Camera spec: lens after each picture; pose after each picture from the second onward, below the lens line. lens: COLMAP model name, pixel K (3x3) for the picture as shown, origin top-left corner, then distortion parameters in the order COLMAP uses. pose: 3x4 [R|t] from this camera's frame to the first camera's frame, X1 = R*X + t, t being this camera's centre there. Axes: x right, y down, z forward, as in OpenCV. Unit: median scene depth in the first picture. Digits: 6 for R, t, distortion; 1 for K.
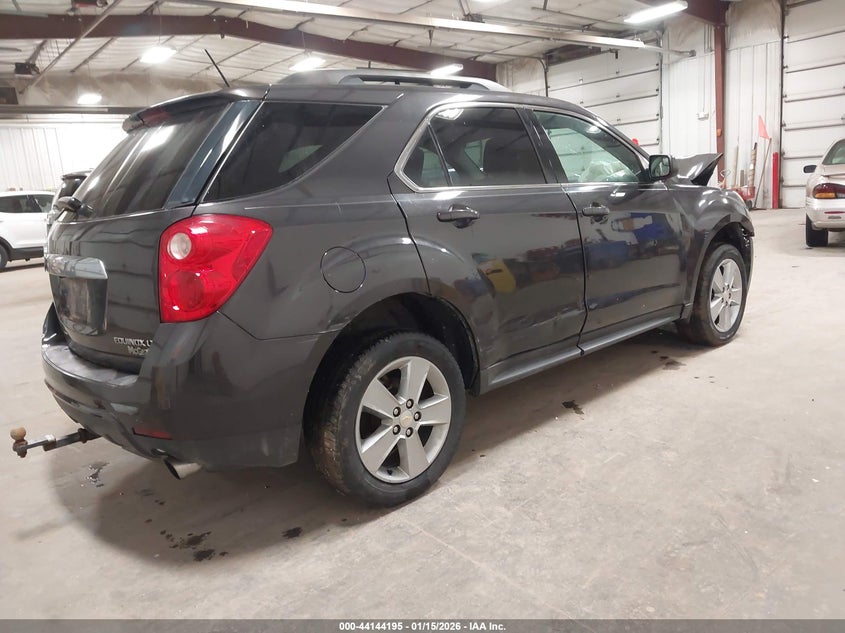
lens RADIAL K [[665.6, 0, 424.2], [0, 665.6, 315.5], [0, 0, 1]] dist [0.024528, -0.004998]
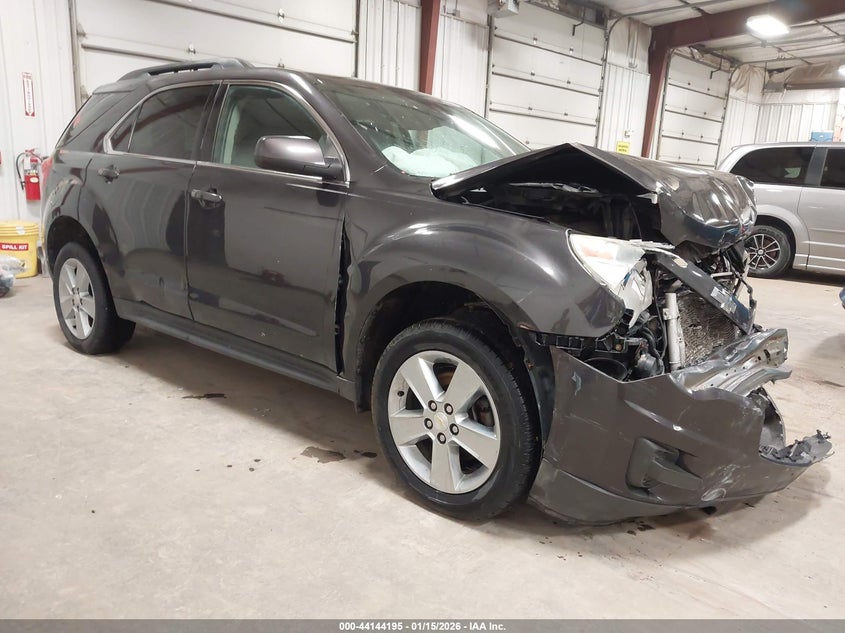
lens RADIAL K [[665.6, 0, 423.0], [0, 665.6, 318.0], [0, 0, 1]] dist [0.024528, -0.004998]
pose [[0.086503, 0.275500, -0.957401, 1.203944], [-0.224971, 0.941582, 0.250621, -0.296119], [0.970518, 0.193708, 0.143429, 1.202912]]
